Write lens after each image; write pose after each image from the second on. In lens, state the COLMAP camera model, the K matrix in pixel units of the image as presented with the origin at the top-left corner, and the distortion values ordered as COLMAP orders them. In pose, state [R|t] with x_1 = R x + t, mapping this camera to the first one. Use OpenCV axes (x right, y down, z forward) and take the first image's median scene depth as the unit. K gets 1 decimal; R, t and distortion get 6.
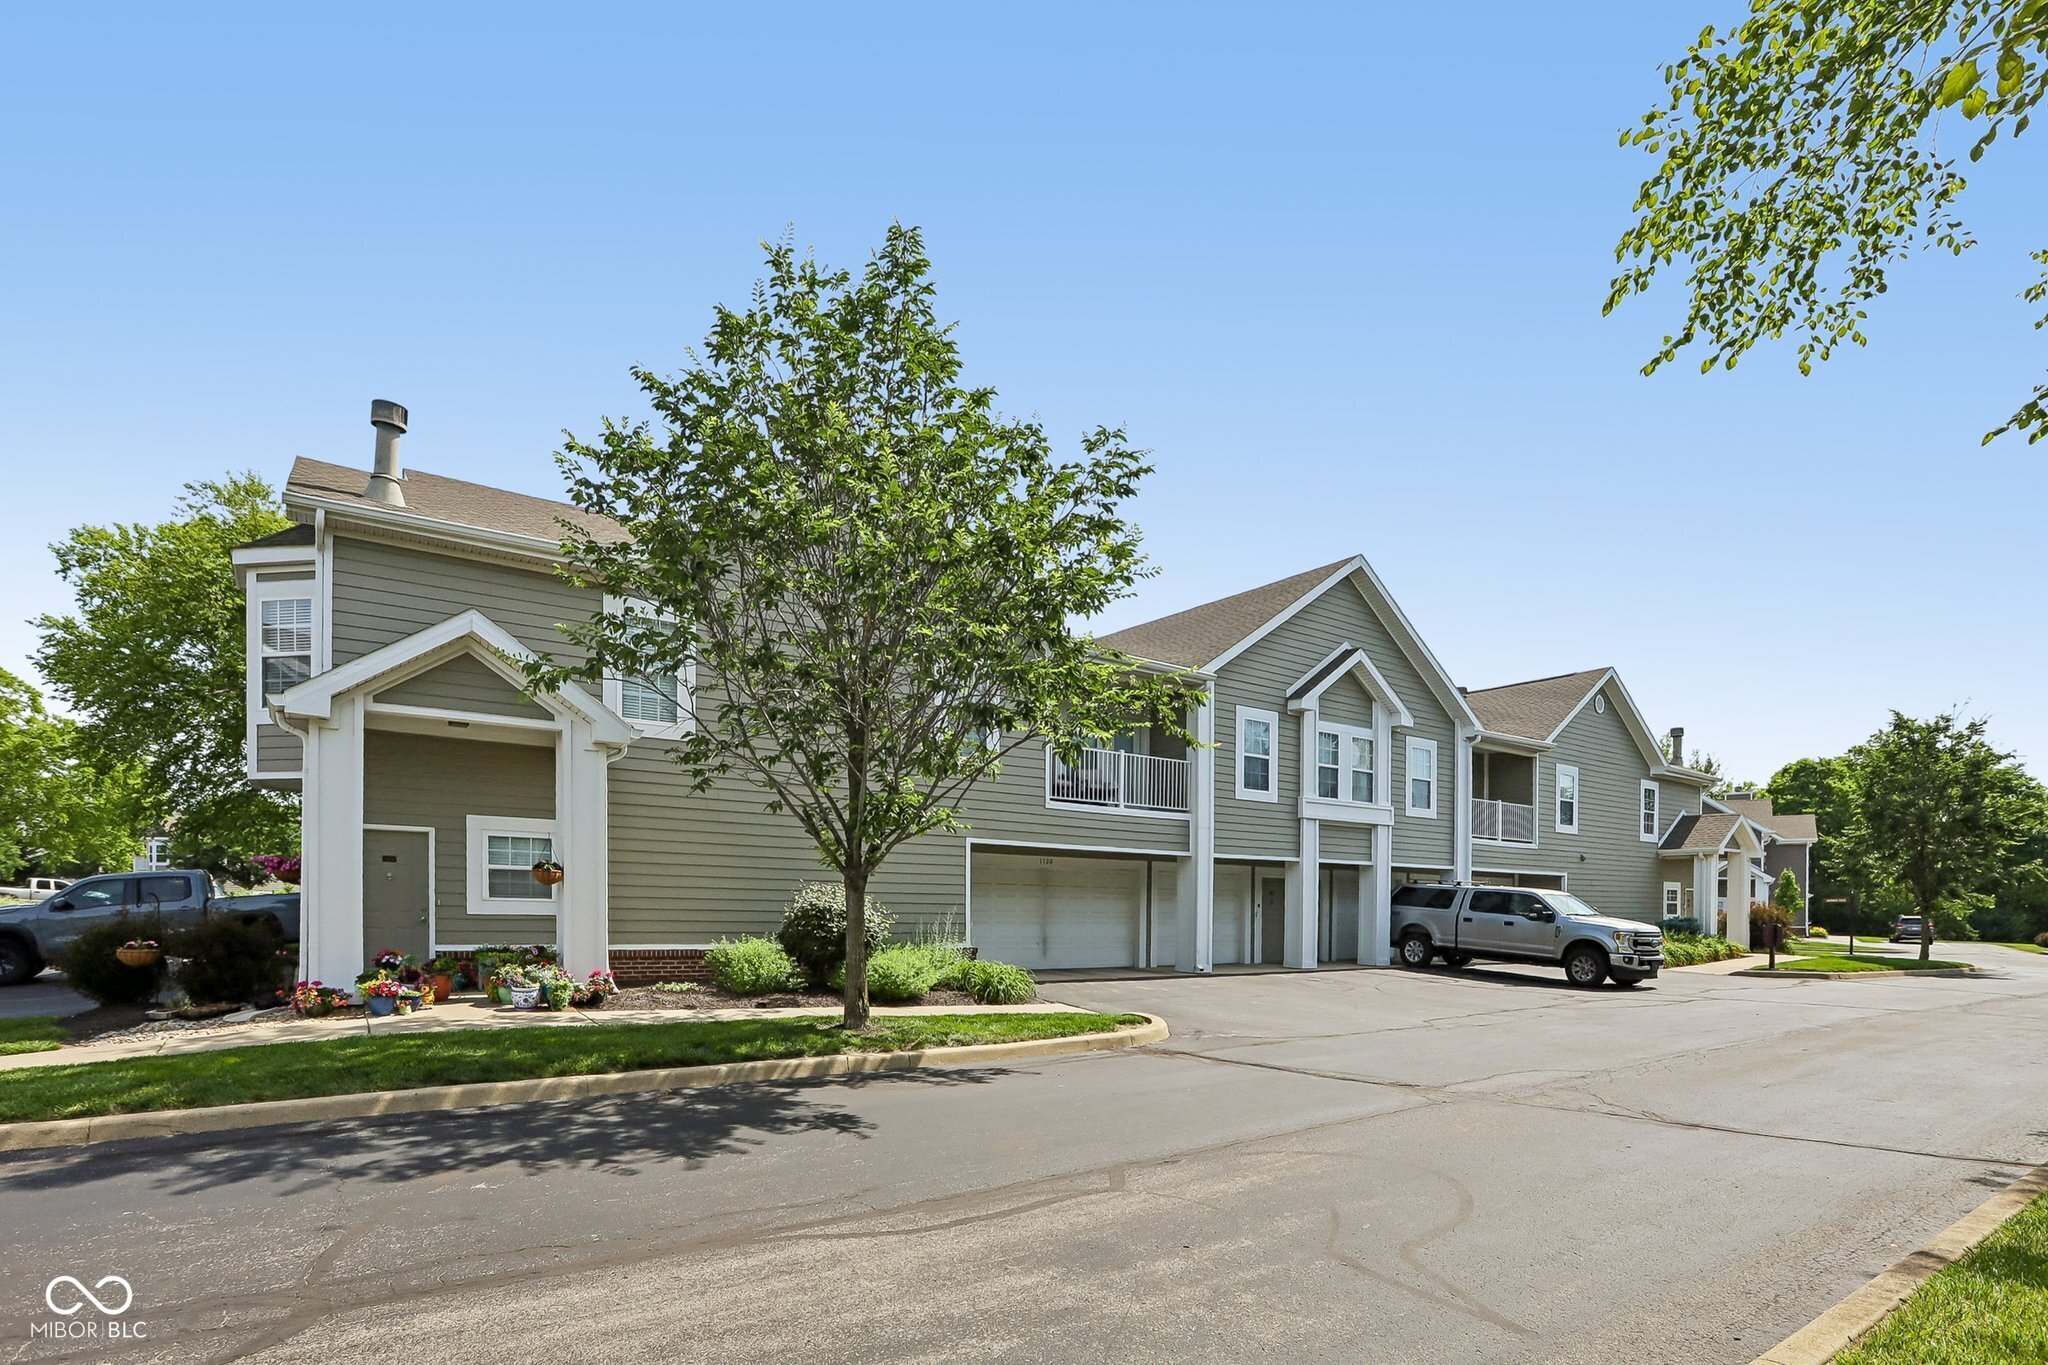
lens RADIAL K [[957.9, 0, 1017.2], [0, 957.9, 698.0], [0, 0, 1]] dist [-0.019680, 0.001565]
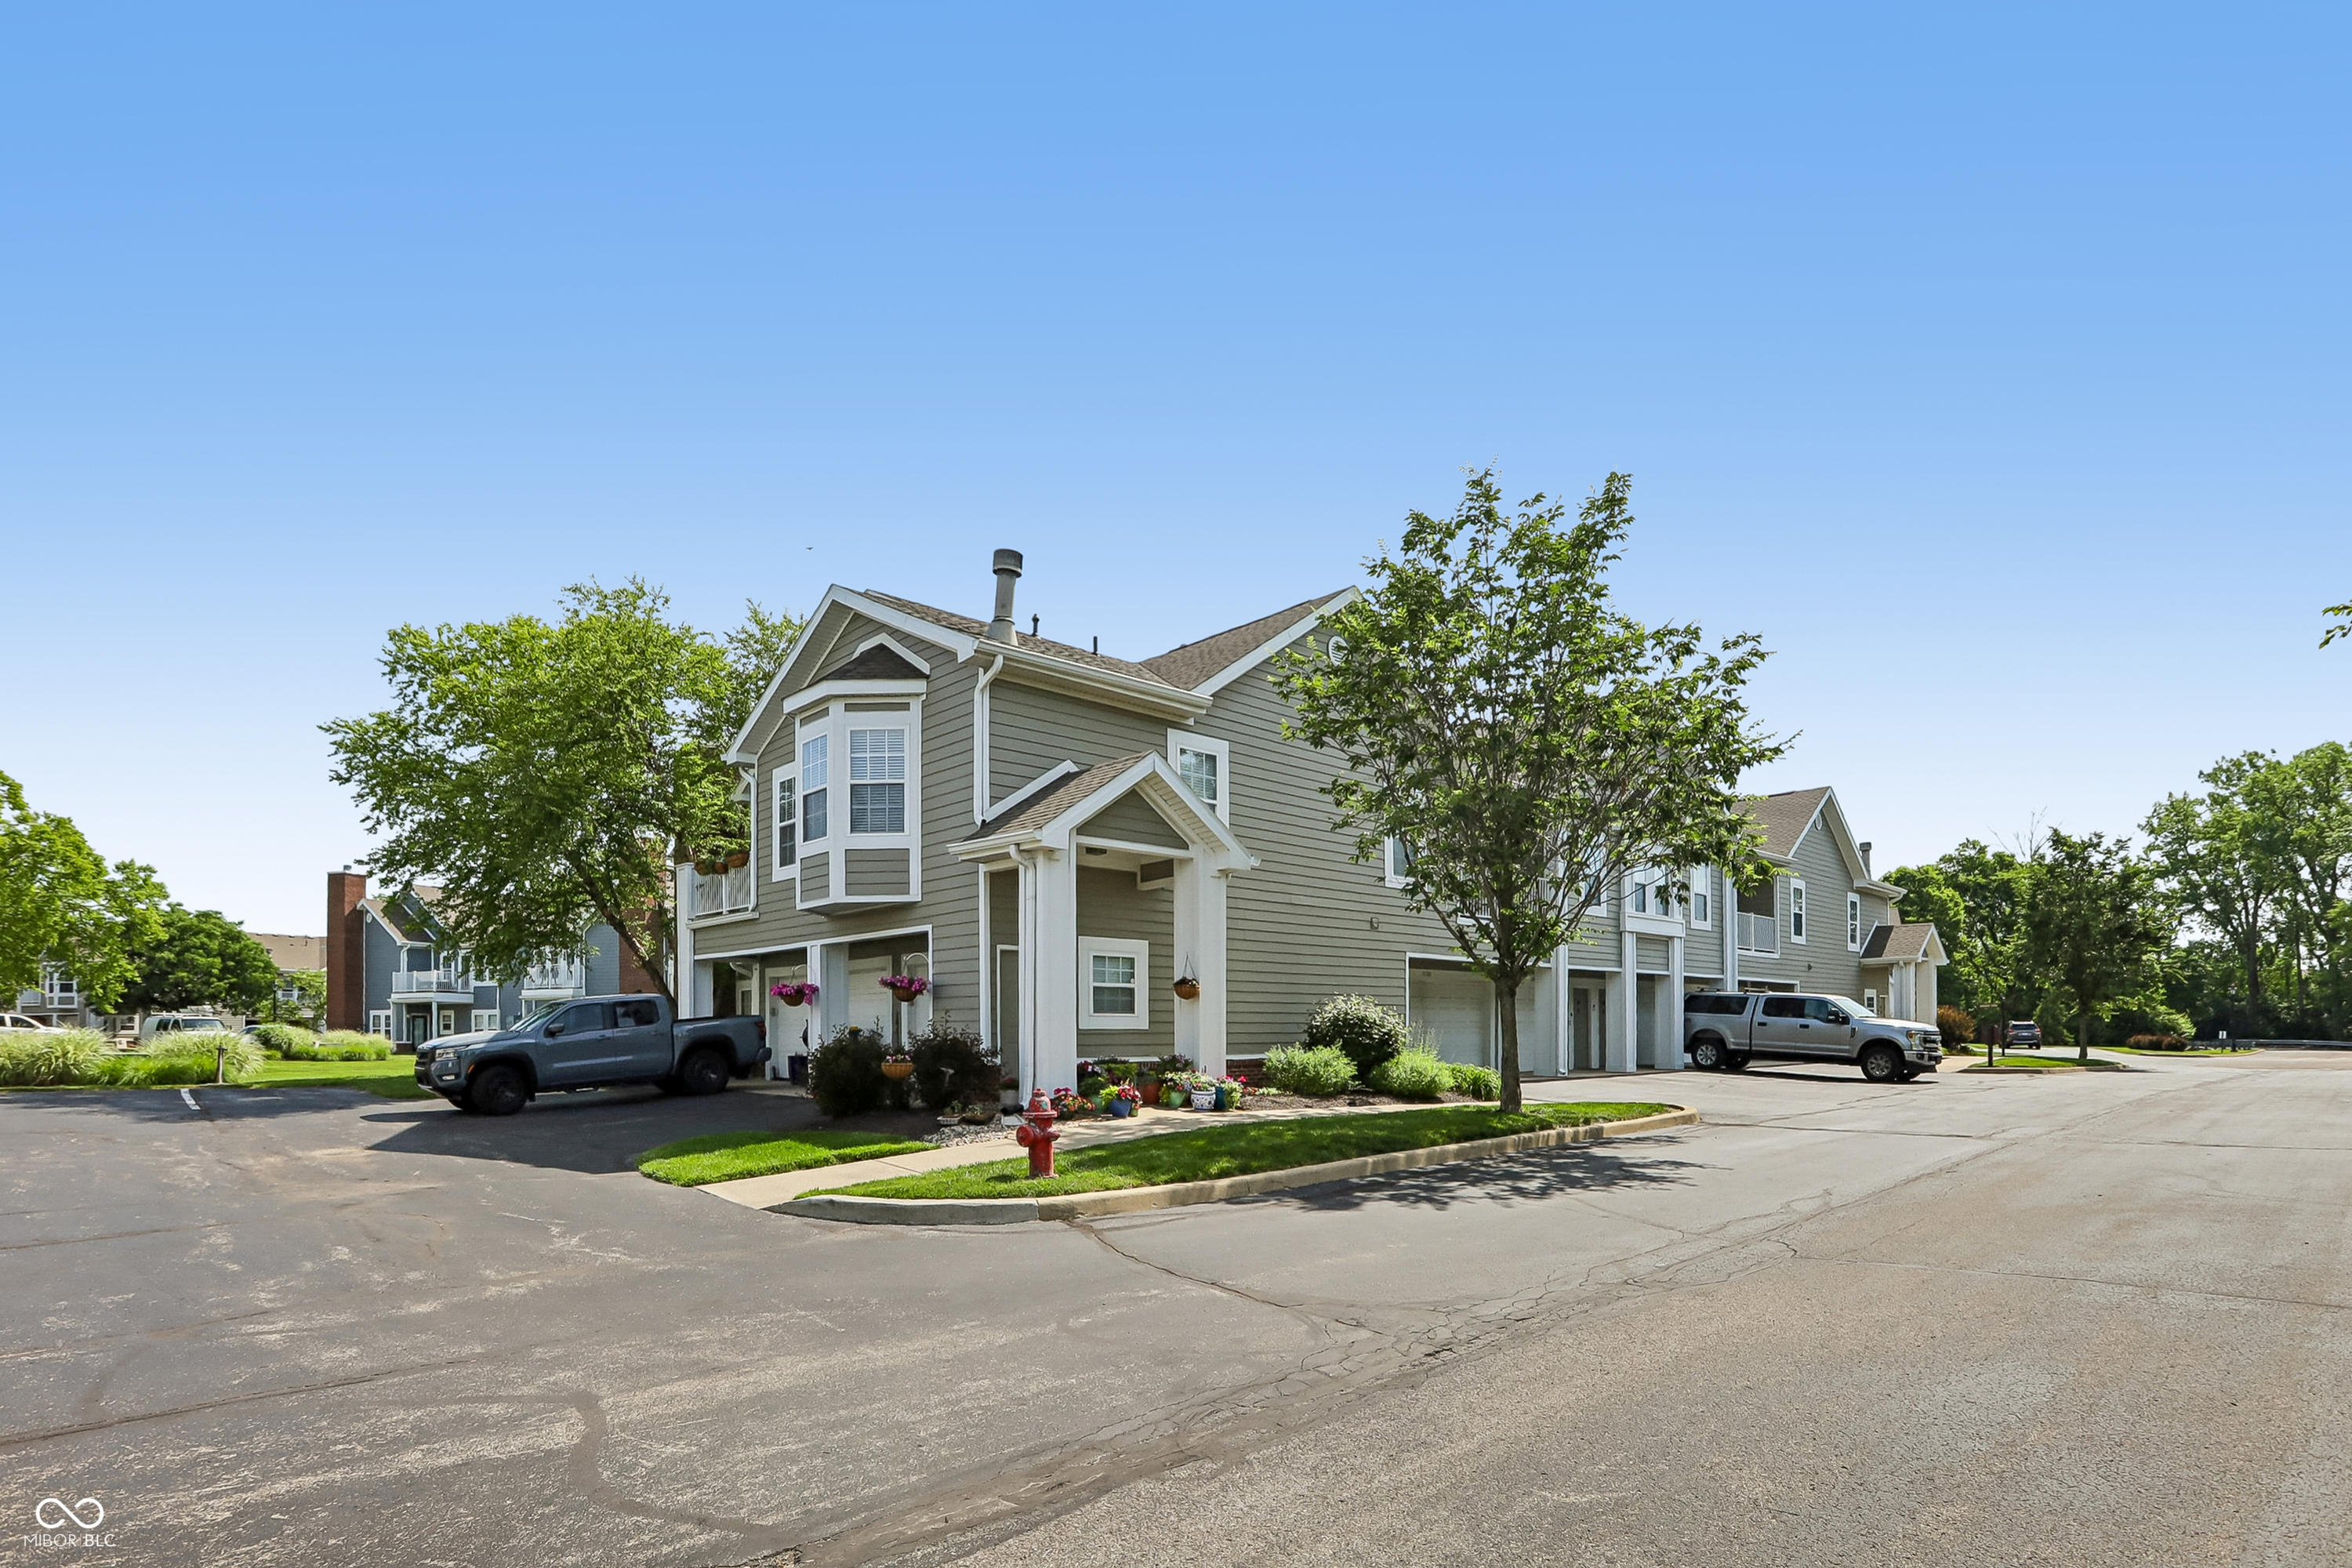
lens RADIAL K [[1106.2, 0, 1162.9], [0, 1106.2, 777.7], [0, 0, 1]] dist [-0.022425, 0.003860]
pose [[0.990333, 0.013963, 0.138008, -0.401174], [-0.012505, 0.999856, -0.011432, -0.026270], [-0.138148, 0.009596, 0.990365, -0.154273]]
